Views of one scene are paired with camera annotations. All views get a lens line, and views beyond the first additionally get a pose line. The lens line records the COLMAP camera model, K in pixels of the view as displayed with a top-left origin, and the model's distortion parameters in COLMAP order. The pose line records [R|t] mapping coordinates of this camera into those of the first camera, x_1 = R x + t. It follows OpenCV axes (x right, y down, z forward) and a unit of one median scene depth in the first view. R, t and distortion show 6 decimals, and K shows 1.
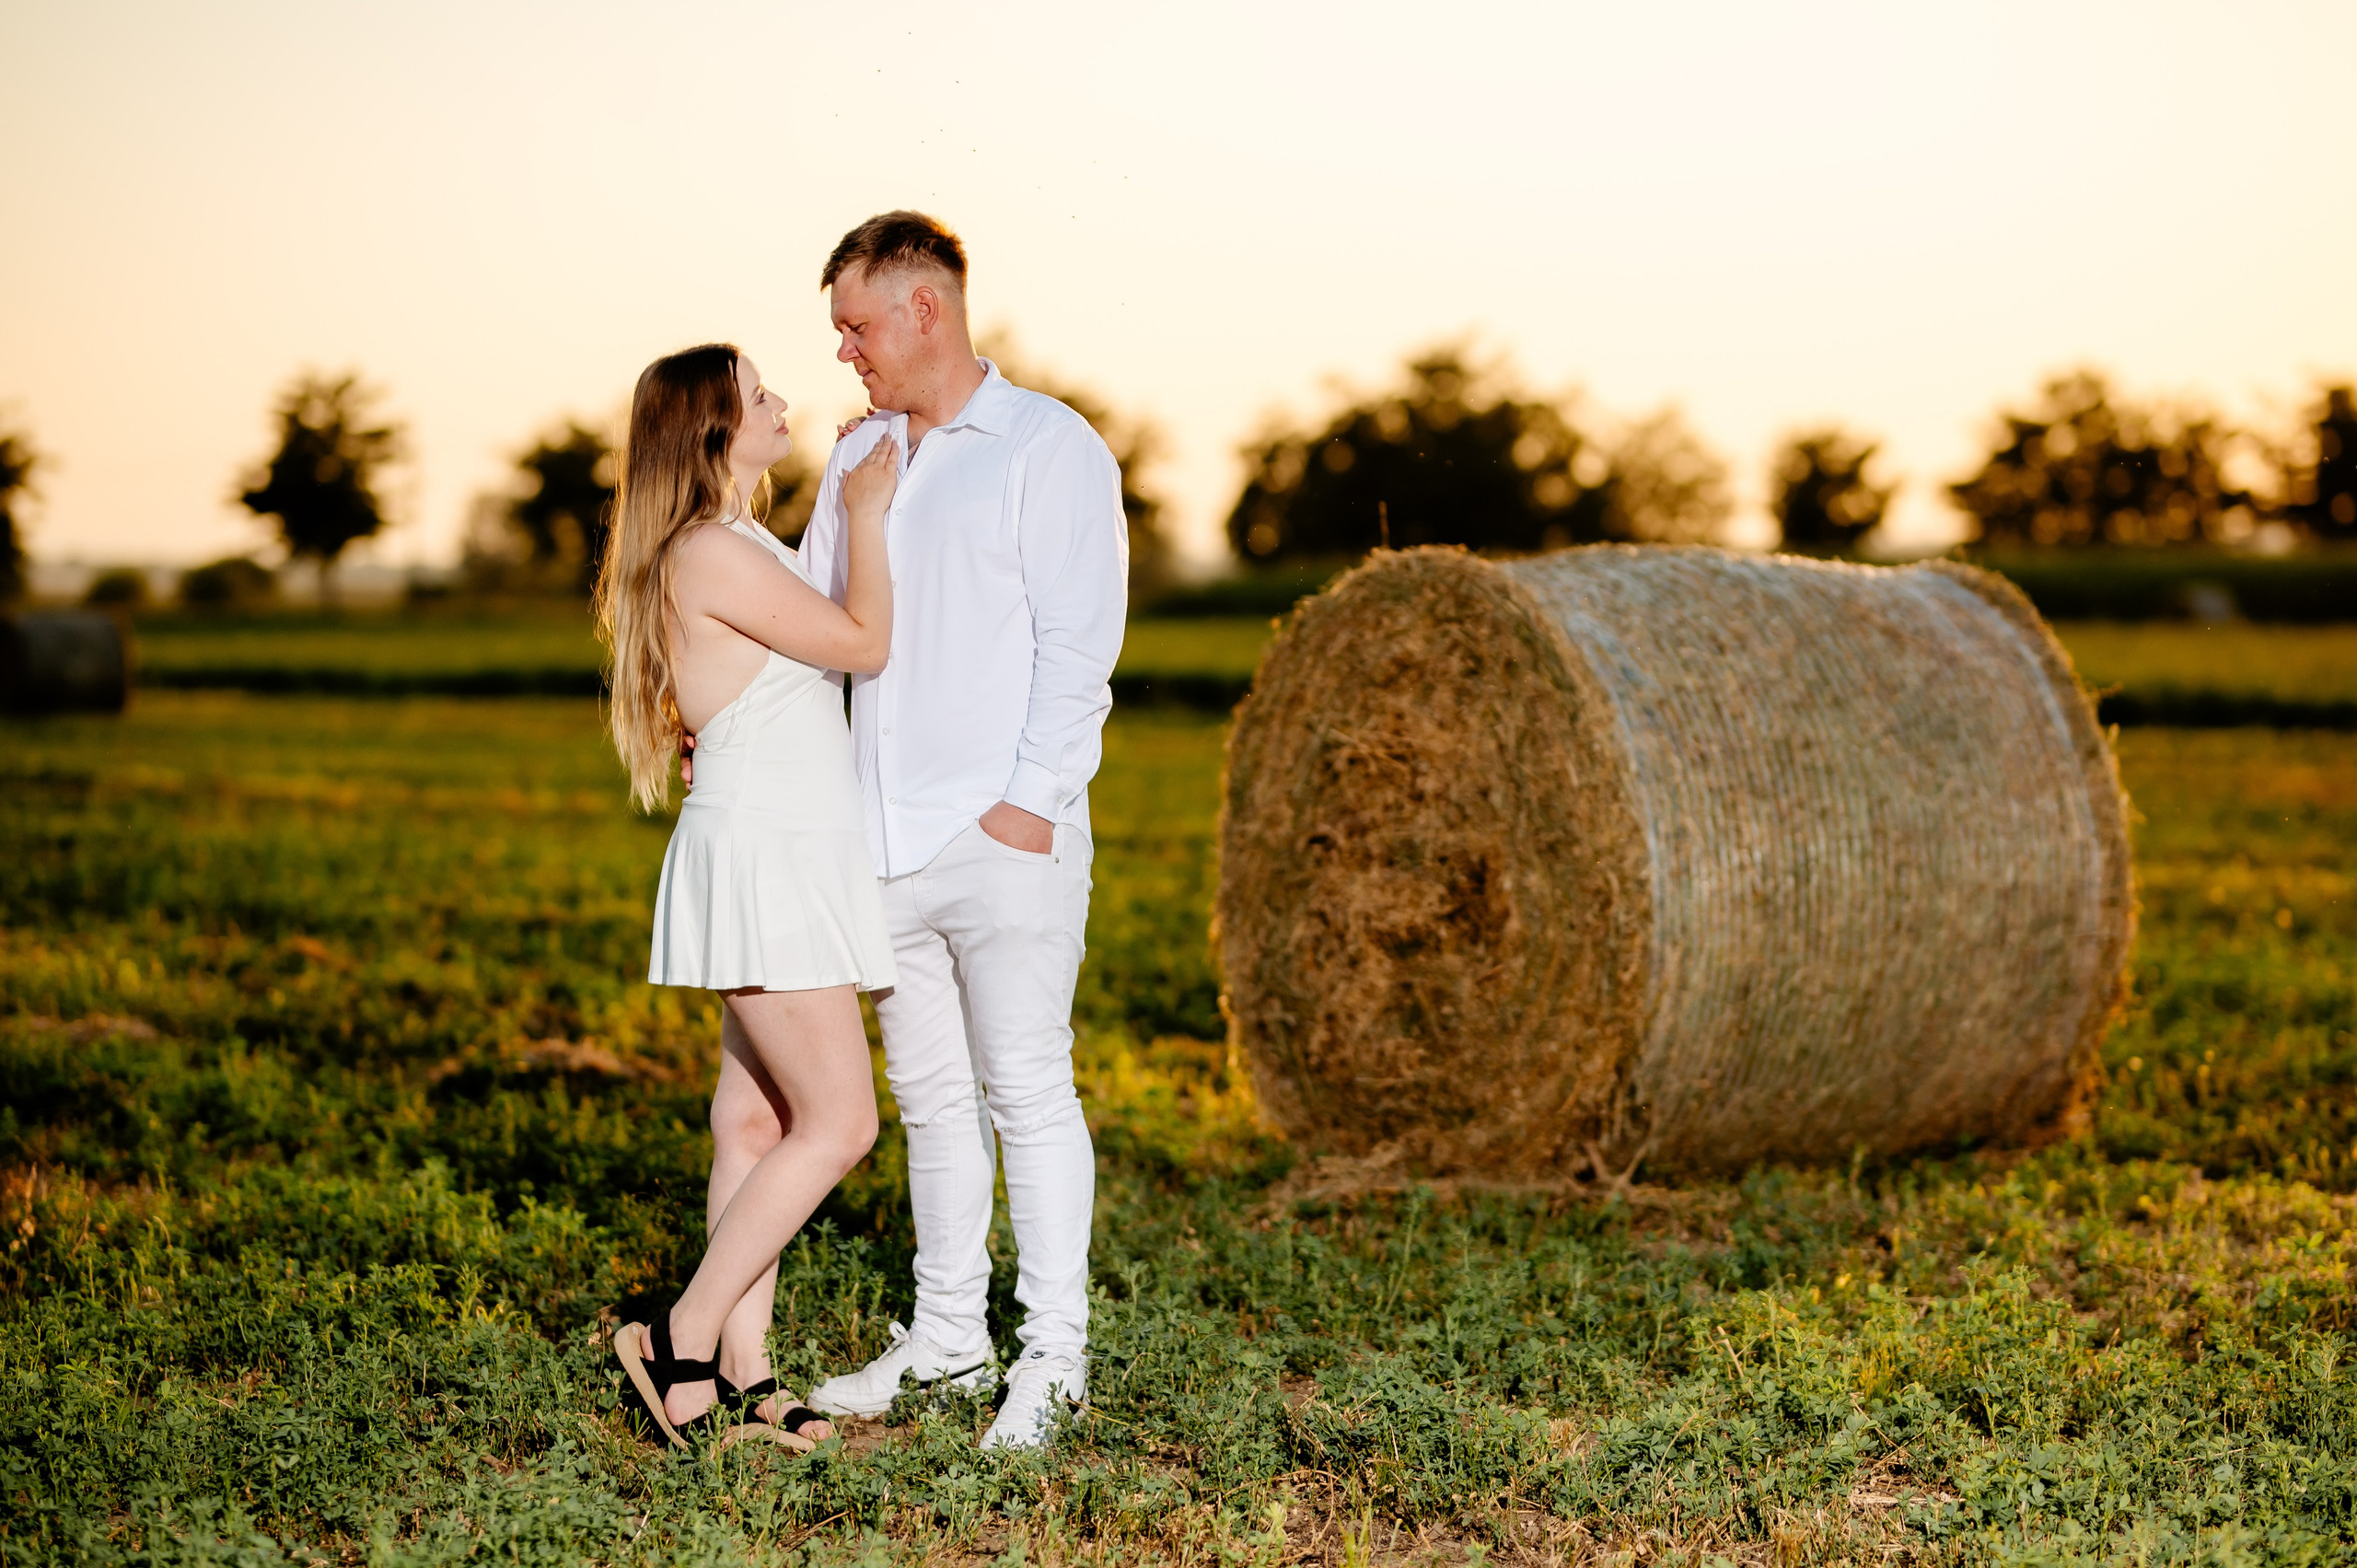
lens RADIAL K [[5781.1, 0, 1234.5], [0, 5781.1, 782.8], [0, 0, 1]] dist [-0.045029, 0.567725]
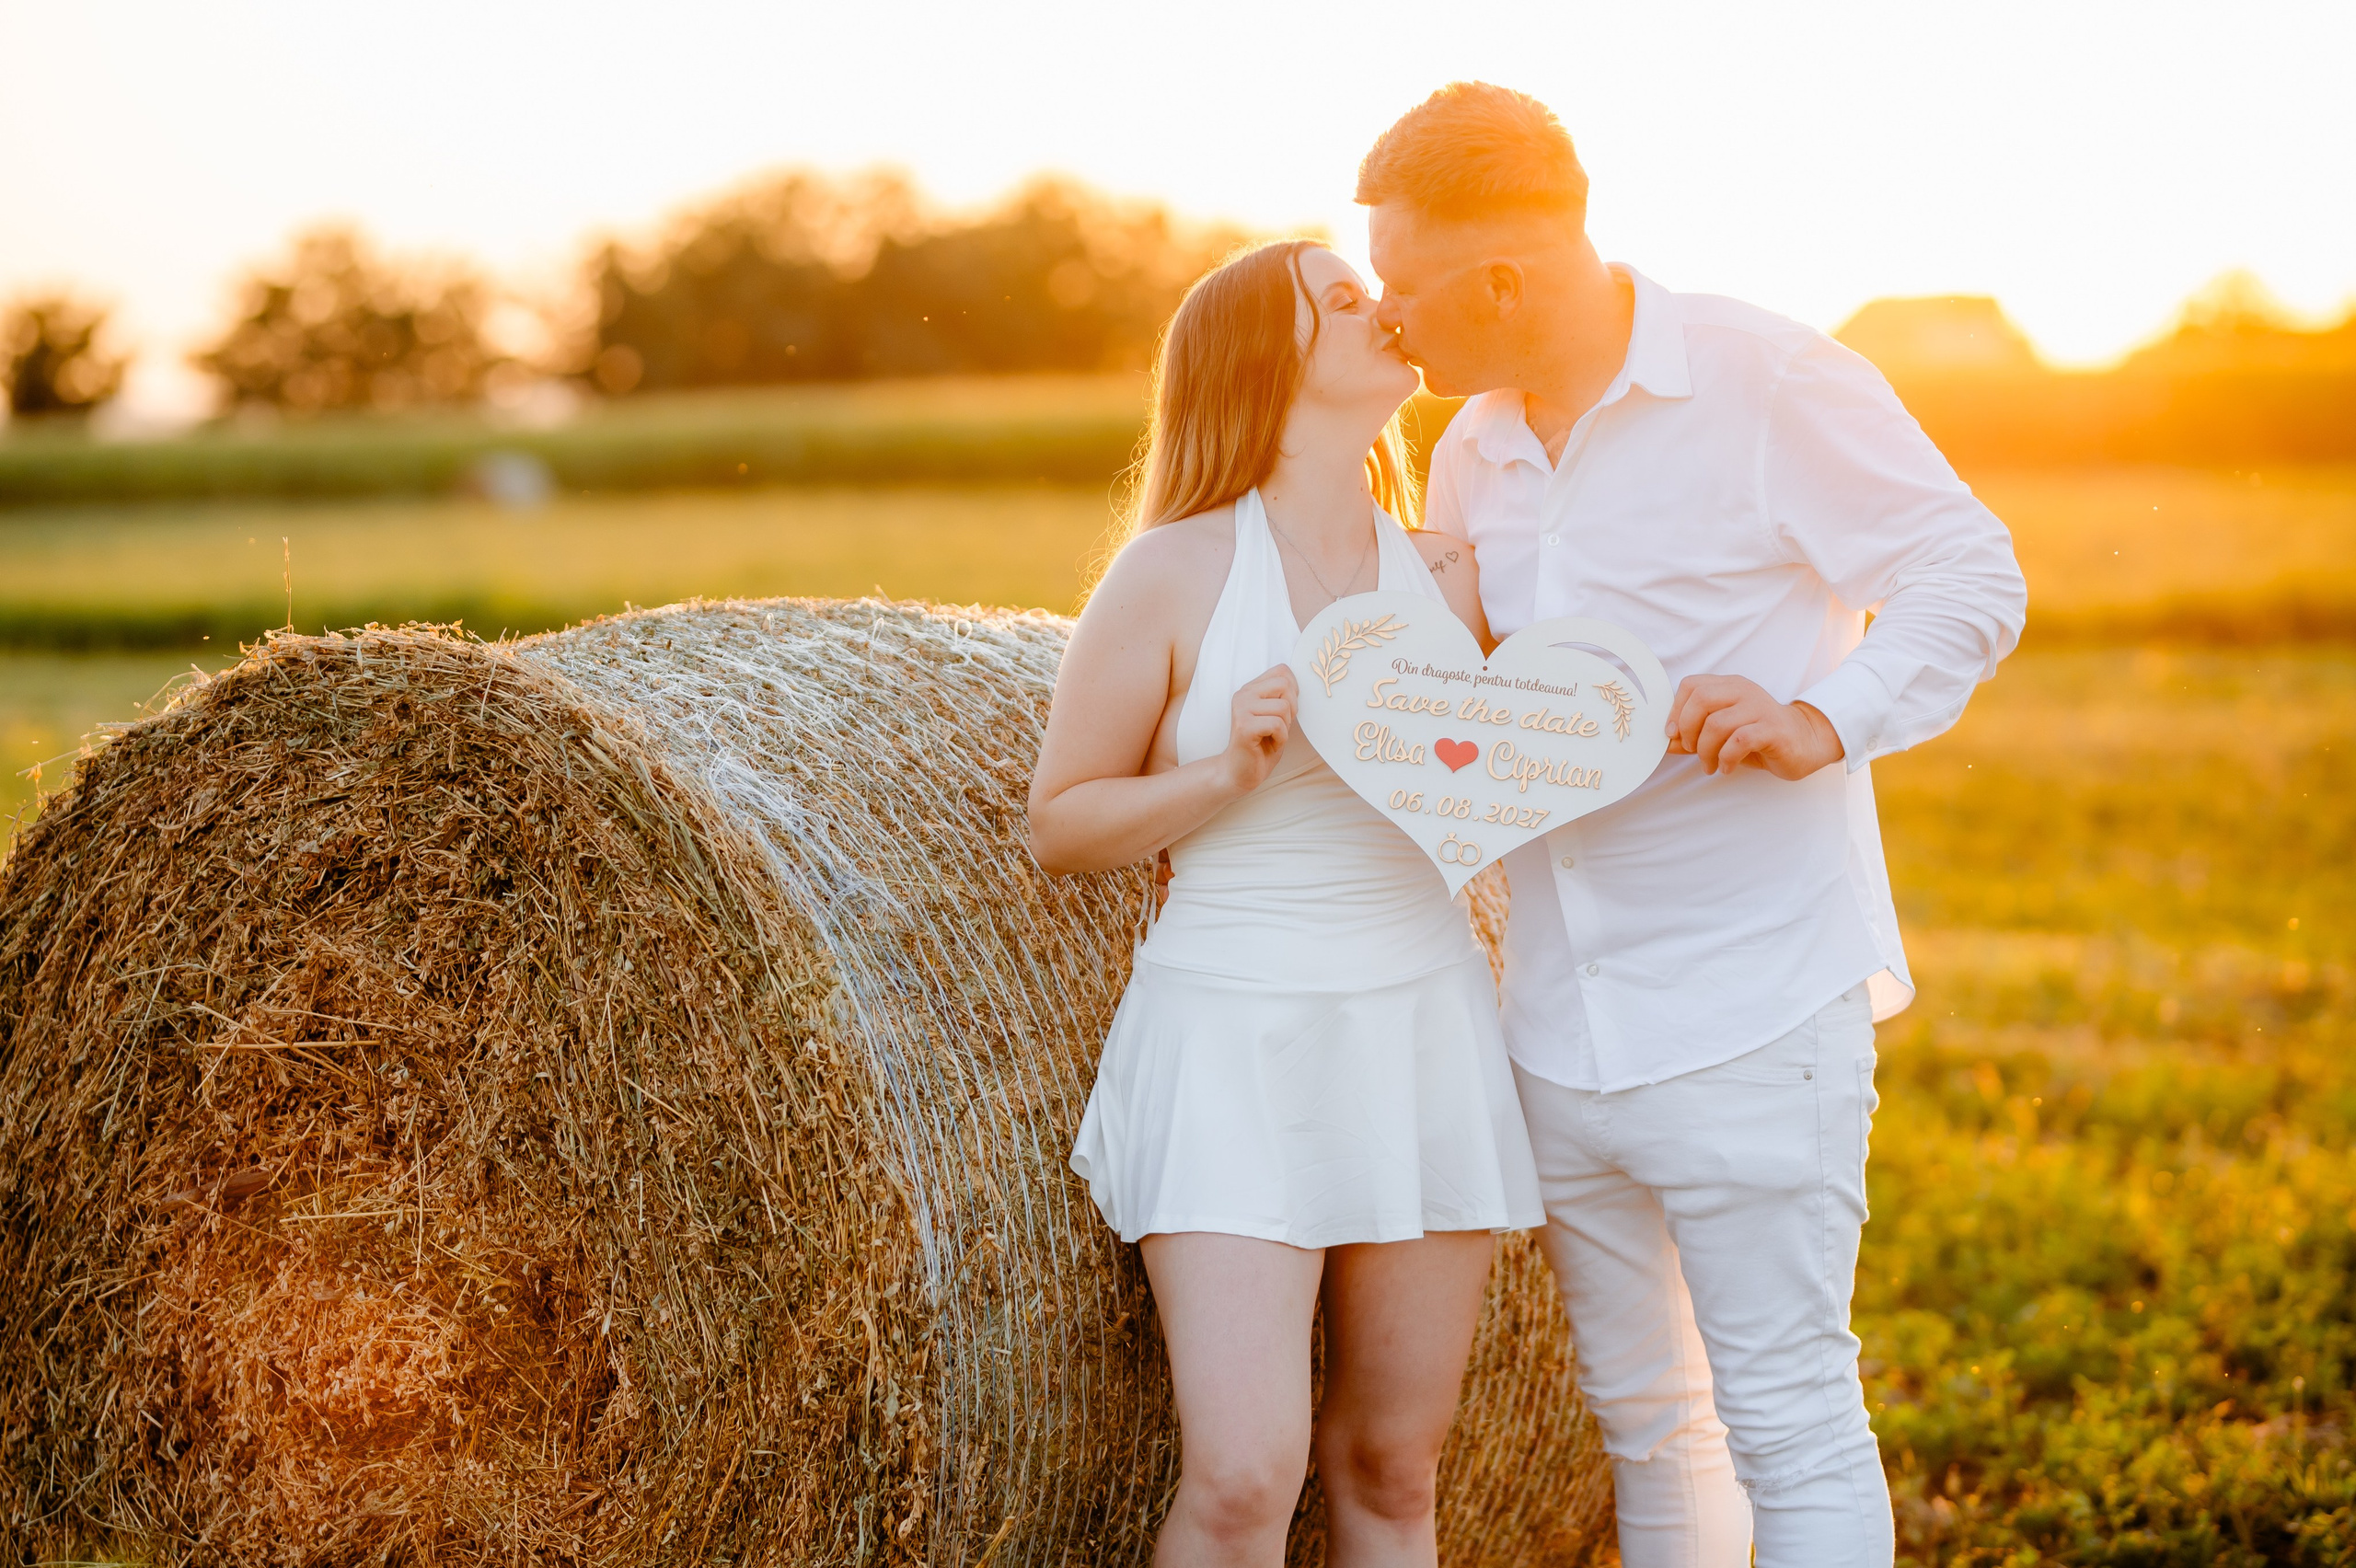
lens RADIAL K [[6079.1, 0, 1074.1], [0, 6079.1, 782.3], [0, 0, 1]] dist [0.131025, -2.136149]
pose [[0.962928, -0.035973, 0.267348, -0.049895], [0.030023, 0.999203, 0.026310, -0.039814], [-0.268081, -0.017308, 0.963241, 0.490513]]
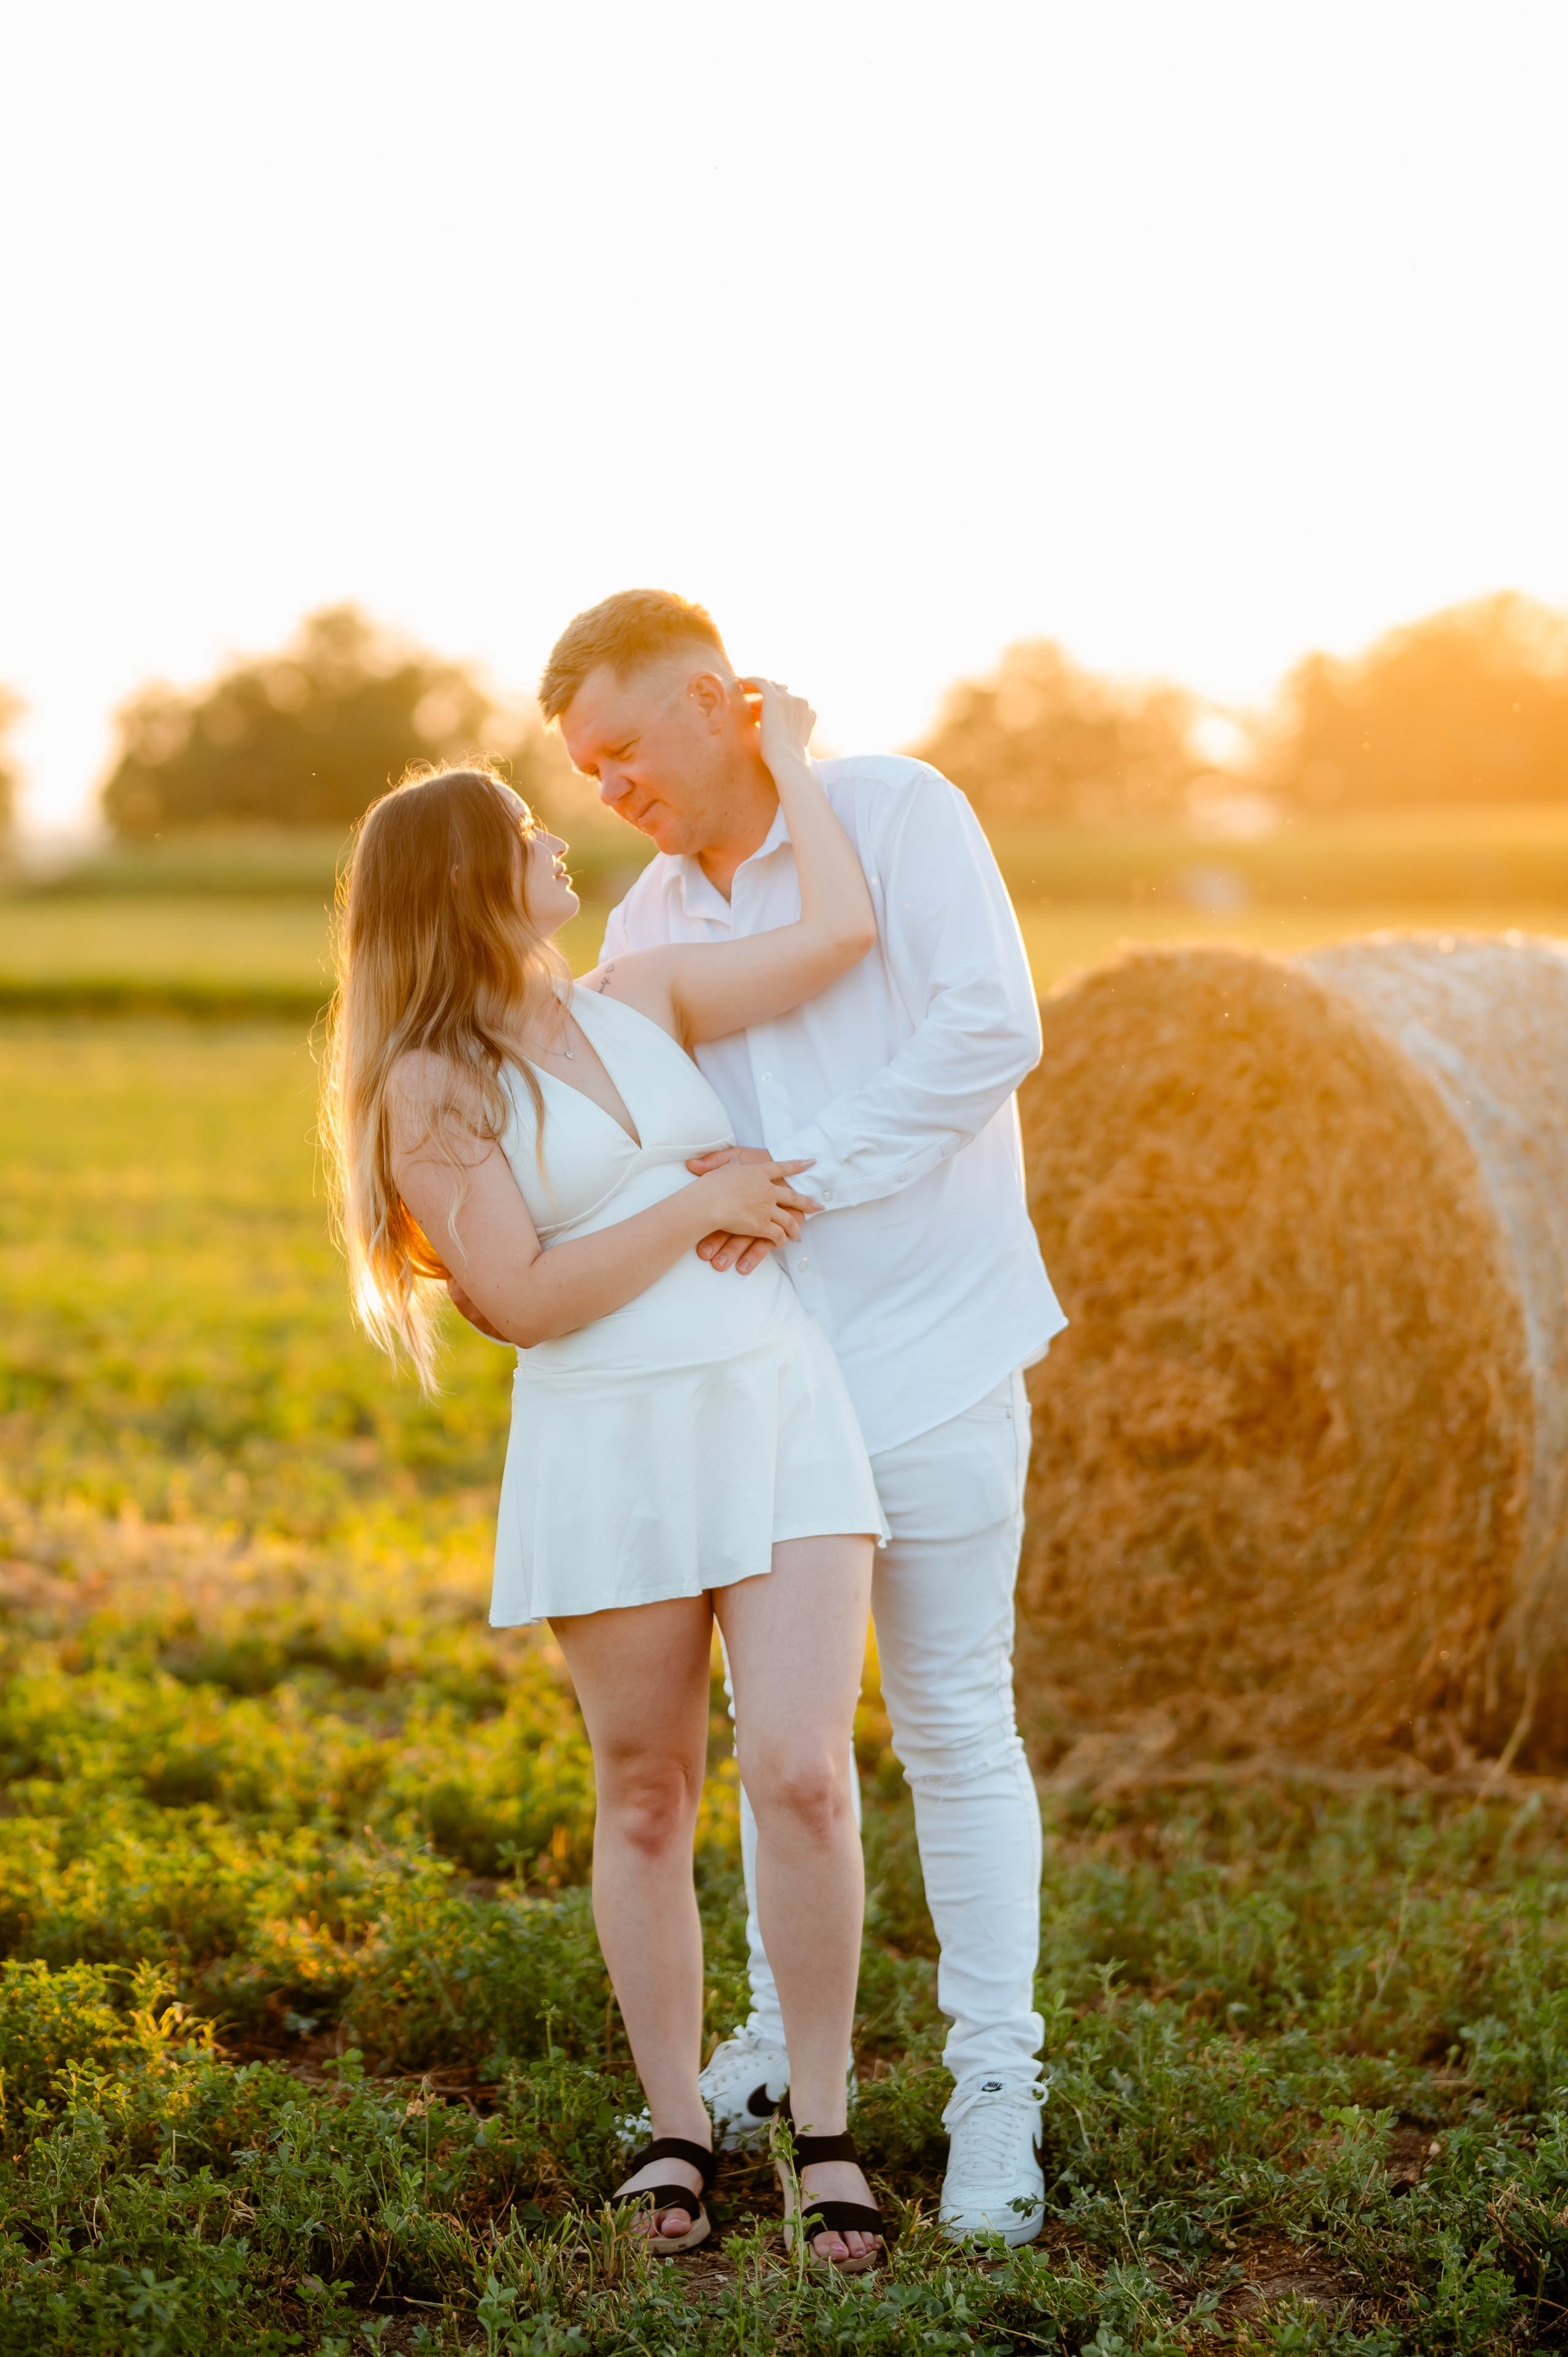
lens RADIAL K [[6311.6, 0, 784.0], [0, 6311.6, 1178.5], [0, 0, 1]] dist [-0.045455, 0.236777]
pose [[0.993027, -0.003102, 0.117844, -0.122308], [0.001111, 0.999856, 0.016952, -0.023423], [-0.117880, -0.016703, 0.992887, 0.173164]]
